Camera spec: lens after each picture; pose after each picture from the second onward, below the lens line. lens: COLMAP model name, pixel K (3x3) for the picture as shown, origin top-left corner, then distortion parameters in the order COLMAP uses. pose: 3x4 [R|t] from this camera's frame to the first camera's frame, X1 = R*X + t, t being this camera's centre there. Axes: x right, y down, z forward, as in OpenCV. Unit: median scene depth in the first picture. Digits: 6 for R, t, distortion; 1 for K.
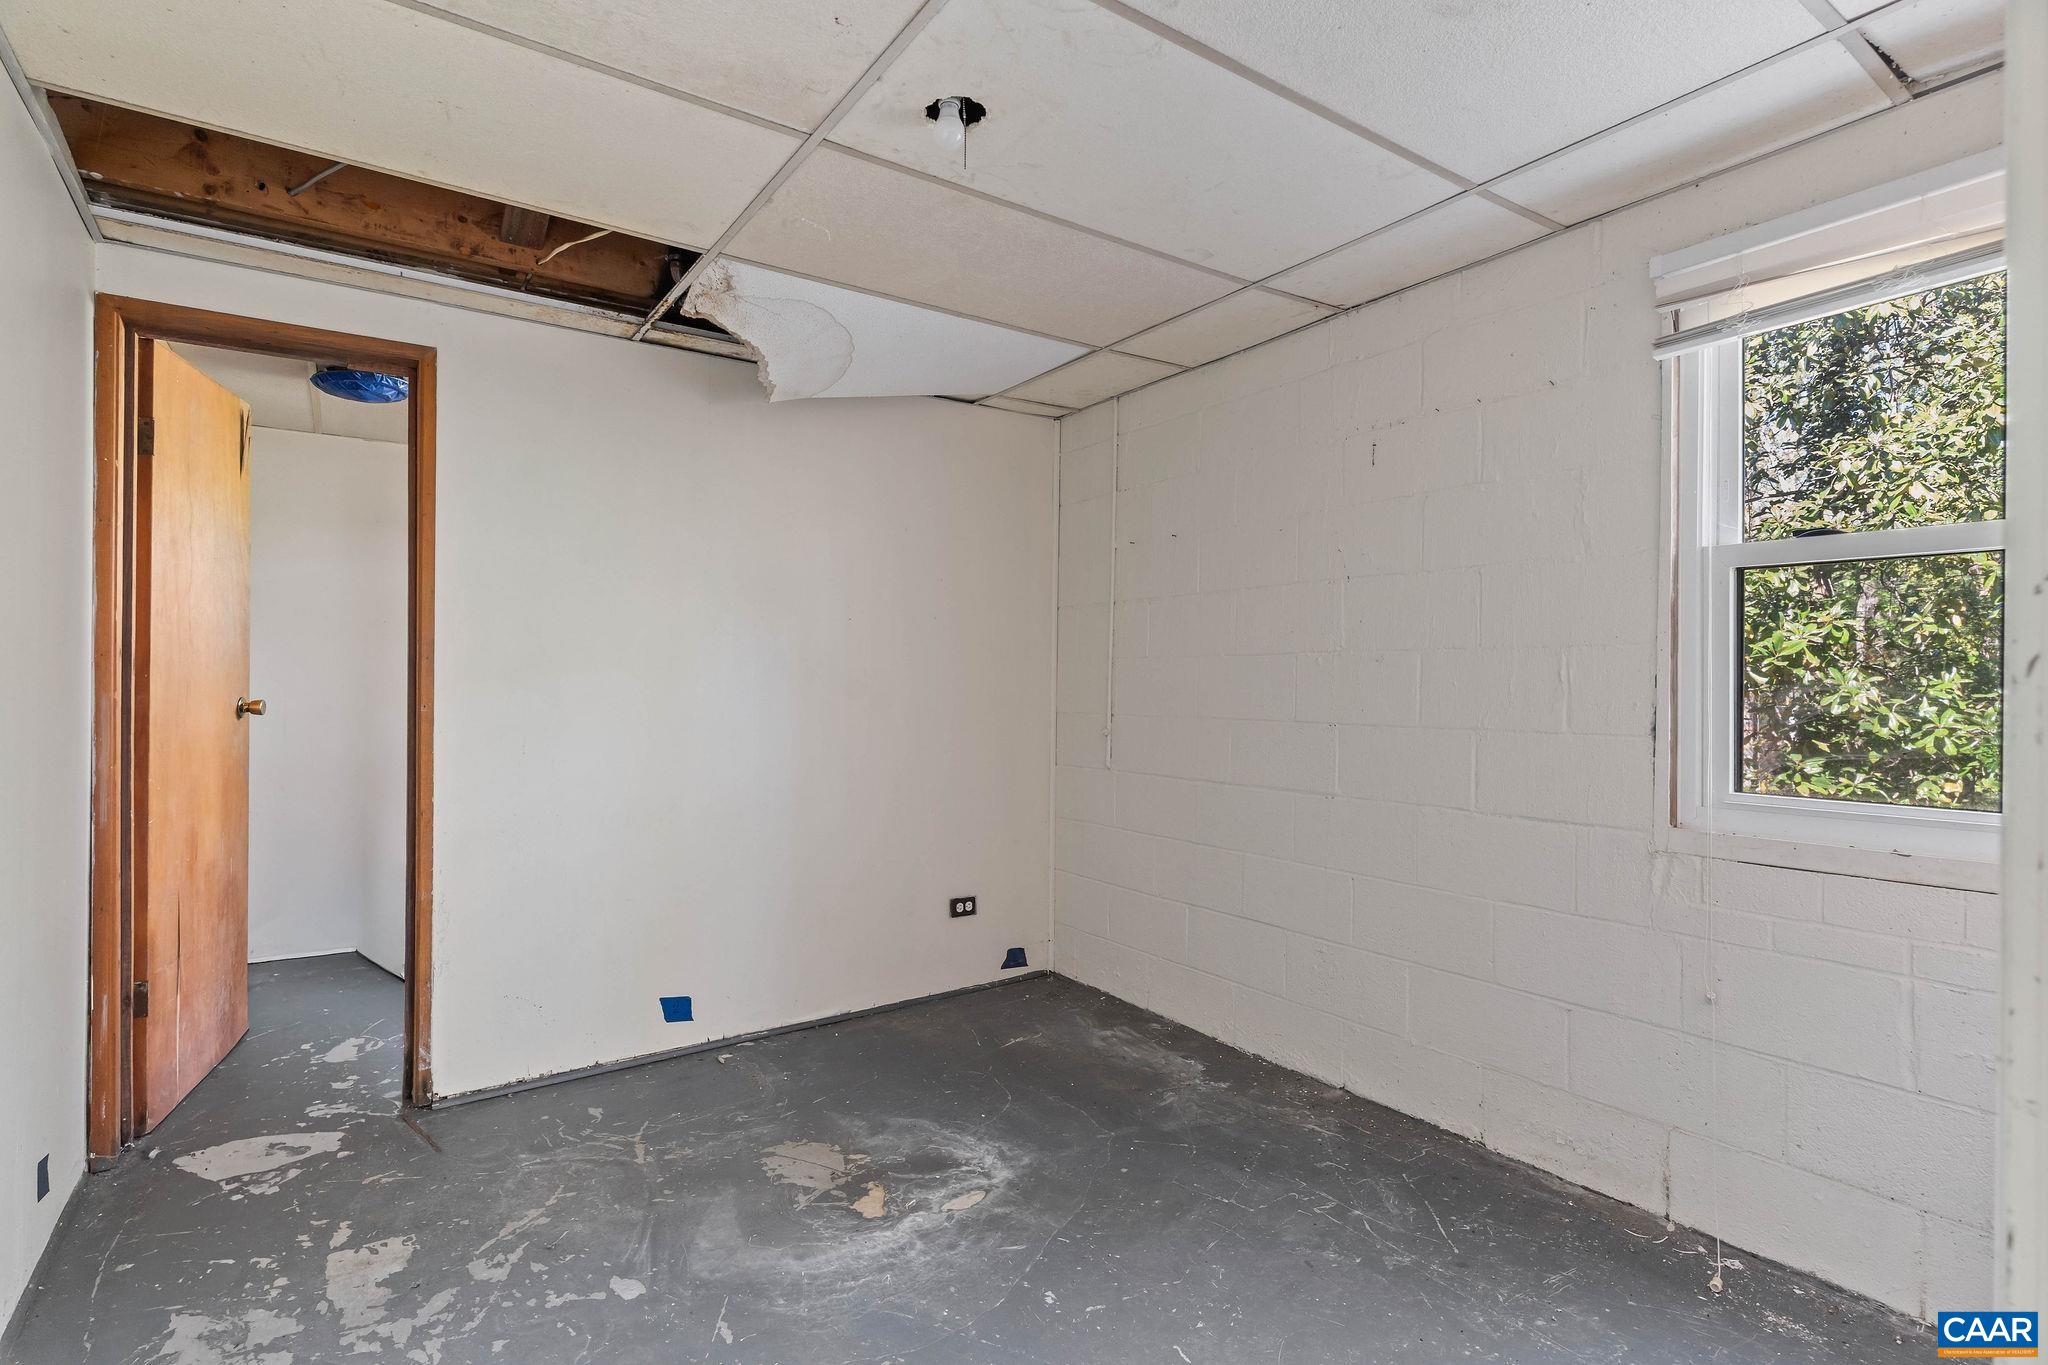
lens RADIAL K [[988.8, 0, 1012.4], [0, 988.8, 644.4], [0, 0, 1]] dist [-0.000620, 0.000125]
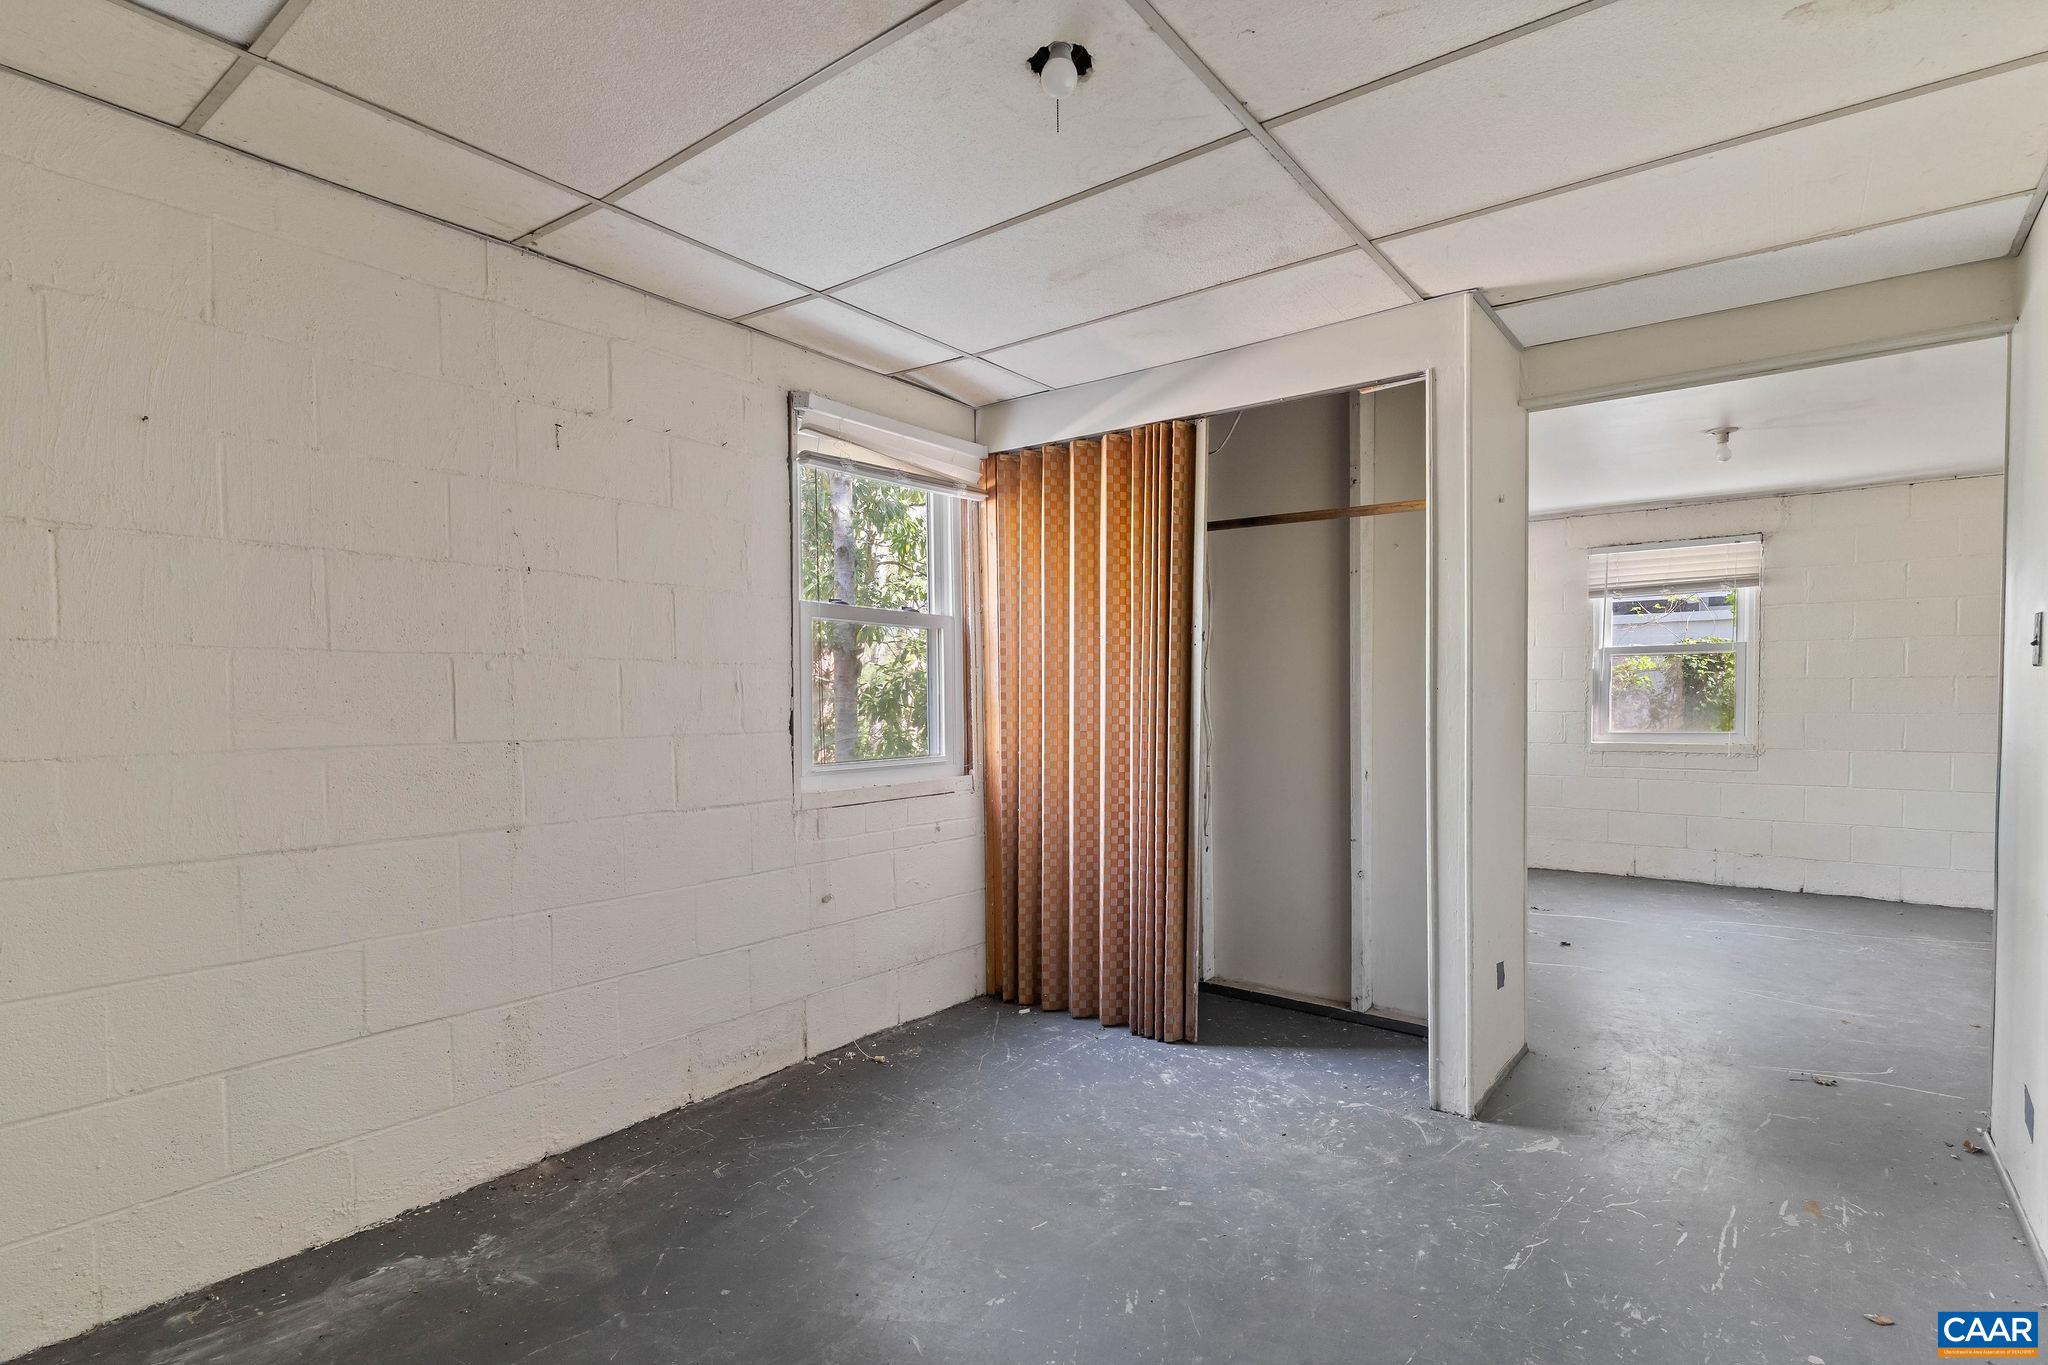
lens RADIAL K [[974.7, 0, 1049.7], [0, 974.7, 712.7], [0, 0, 1]] dist [-0.000498, -0.000489]
pose [[-0.325535, -0.015126, 0.945409, -0.714143], [-0.034580, 0.999394, 0.004083, 0.043722], [-0.944897, -0.031363, -0.325861, 1.009708]]
